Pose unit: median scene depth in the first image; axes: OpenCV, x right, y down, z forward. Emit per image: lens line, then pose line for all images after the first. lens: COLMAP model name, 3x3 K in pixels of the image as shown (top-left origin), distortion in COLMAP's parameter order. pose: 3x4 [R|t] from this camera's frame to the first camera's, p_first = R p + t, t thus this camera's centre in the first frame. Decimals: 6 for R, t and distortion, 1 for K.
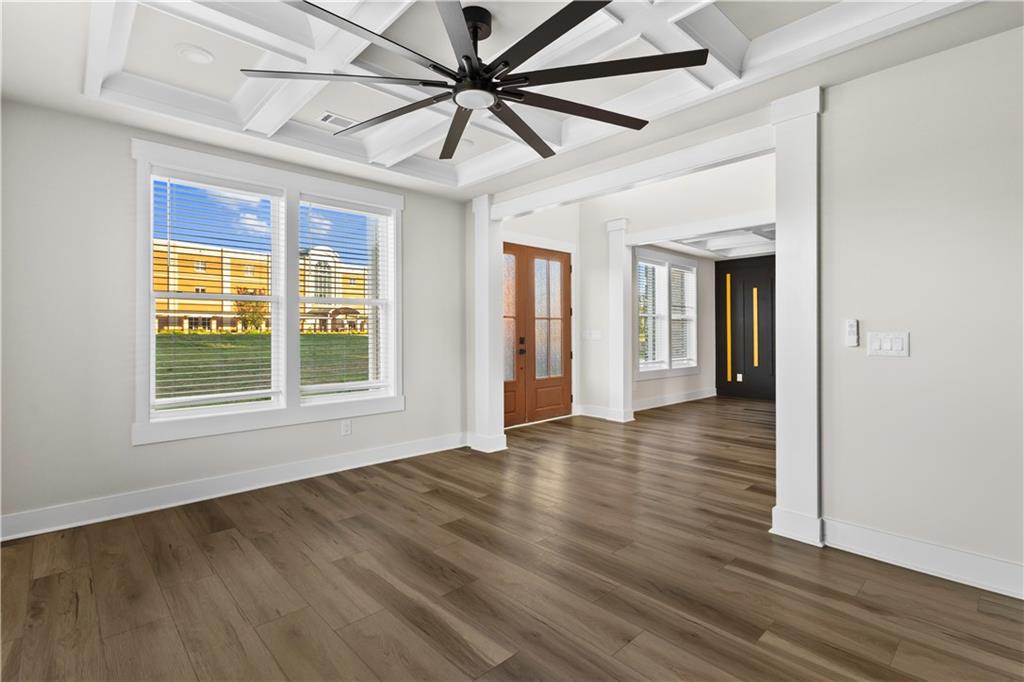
lens RADIAL K [[477.4, 0, 522.8], [0, 477.4, 335.4], [0, 0, 1]] dist [0.019613, 0.000644]
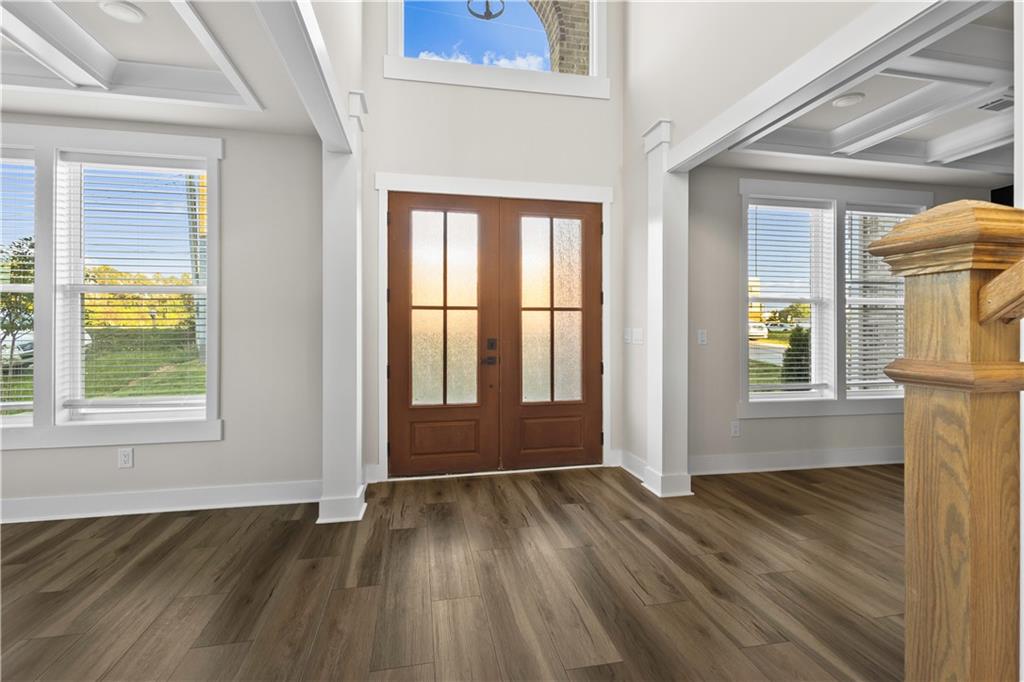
lens RADIAL K [[477.4, 0, 509.0], [0, 477.4, 334.6], [0, 0, 1]] dist [0.019613, 0.000644]
pose [[0.848663, 0.005889, -0.528901, 0.513662], [-0.004707, 0.999983, 0.003582, -0.005689], [0.528913, -0.000550, 0.848676, 0.644488]]
